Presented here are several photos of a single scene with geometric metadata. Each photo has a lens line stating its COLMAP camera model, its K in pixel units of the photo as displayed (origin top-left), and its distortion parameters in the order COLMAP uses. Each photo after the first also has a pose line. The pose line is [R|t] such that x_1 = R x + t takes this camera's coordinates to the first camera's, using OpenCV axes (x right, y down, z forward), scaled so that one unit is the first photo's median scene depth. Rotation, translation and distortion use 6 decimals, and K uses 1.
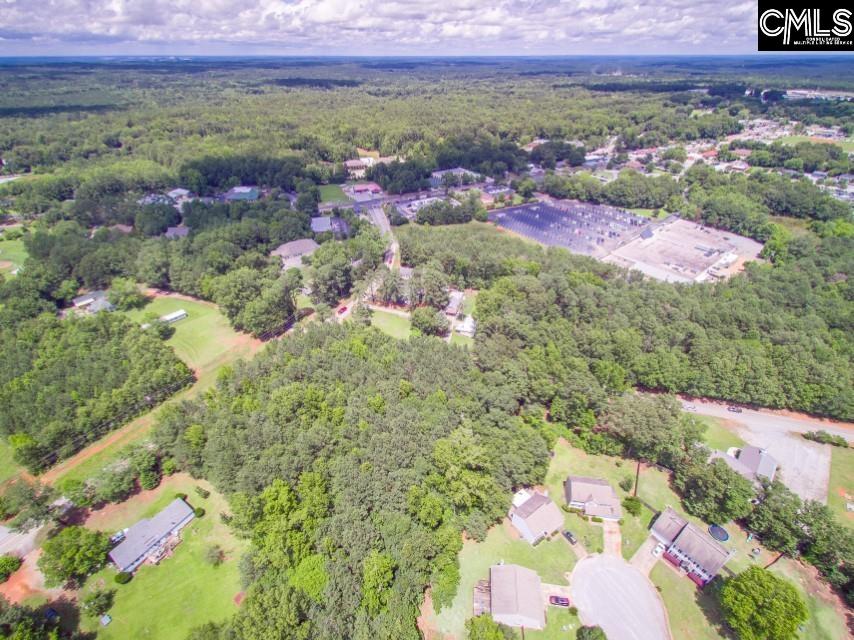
lens RADIAL K [[372.7, 0, 435.6], [0, 372.7, 319.8], [0, 0, 1]] dist [0.039798, -0.016207]
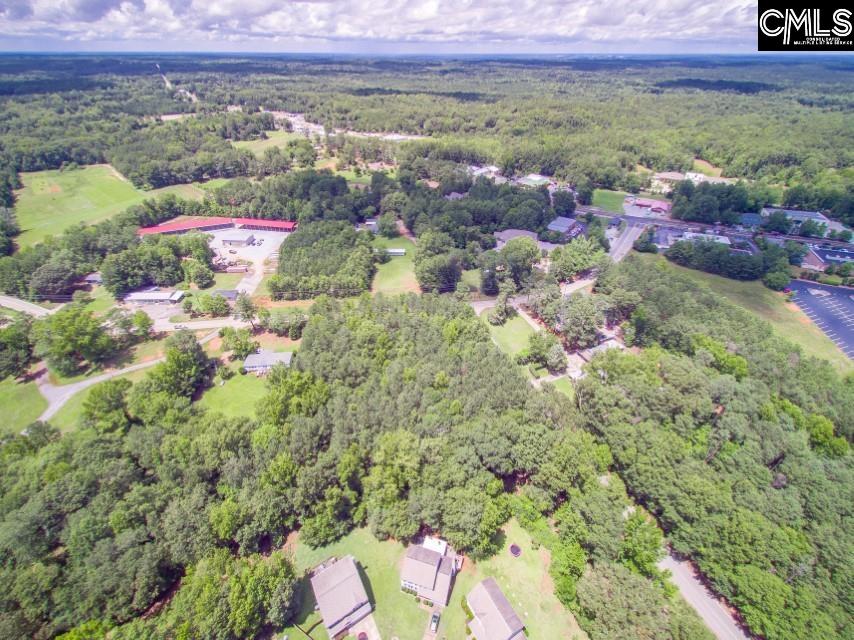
lens RADIAL K [[372.7, 0, 435.6], [0, 372.7, 319.8], [0, 0, 1]] dist [0.039798, -0.016207]
pose [[0.632563, 0.452962, -0.628243, 0.167040], [-0.451288, 0.874785, 0.176328, -0.046500], [0.629447, 0.171980, 0.757773, 0.070997]]
